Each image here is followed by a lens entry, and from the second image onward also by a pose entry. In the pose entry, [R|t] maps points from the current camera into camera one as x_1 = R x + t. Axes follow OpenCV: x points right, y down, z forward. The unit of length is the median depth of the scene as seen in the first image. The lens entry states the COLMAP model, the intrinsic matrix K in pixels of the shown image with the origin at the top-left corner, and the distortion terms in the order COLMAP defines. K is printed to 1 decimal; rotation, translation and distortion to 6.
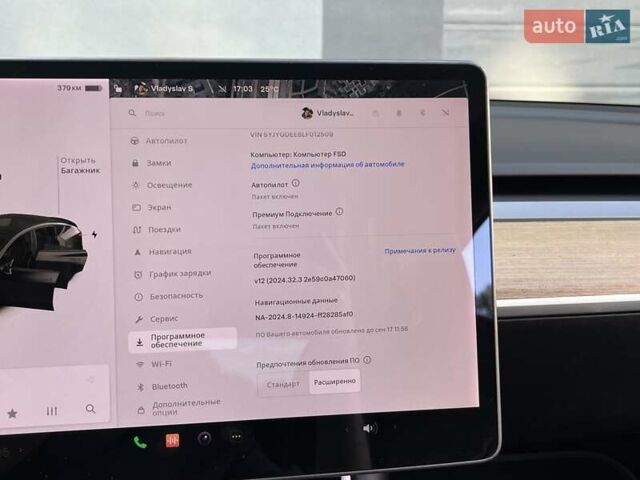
lens RADIAL K [[735.6, 0, 320.0], [0, 735.6, 240.0], [0, 0, 1]] dist [-0.005033, -0.031477]
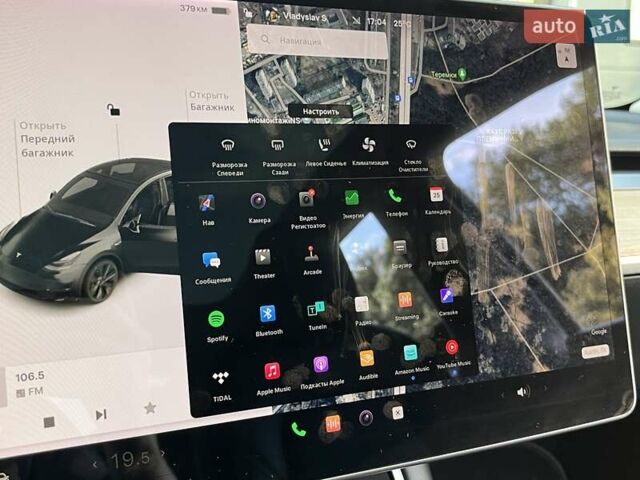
lens RADIAL K [[731.7, 0, 299.0], [0, 731.7, 240.8], [0, 0, 1]] dist [0.004584, -0.015908]
pose [[0.966148, -0.037770, 0.255207, -0.438400], [0.049468, 0.997991, -0.039574, 0.091864], [-0.253200, 0.050859, 0.966076, 0.179703]]
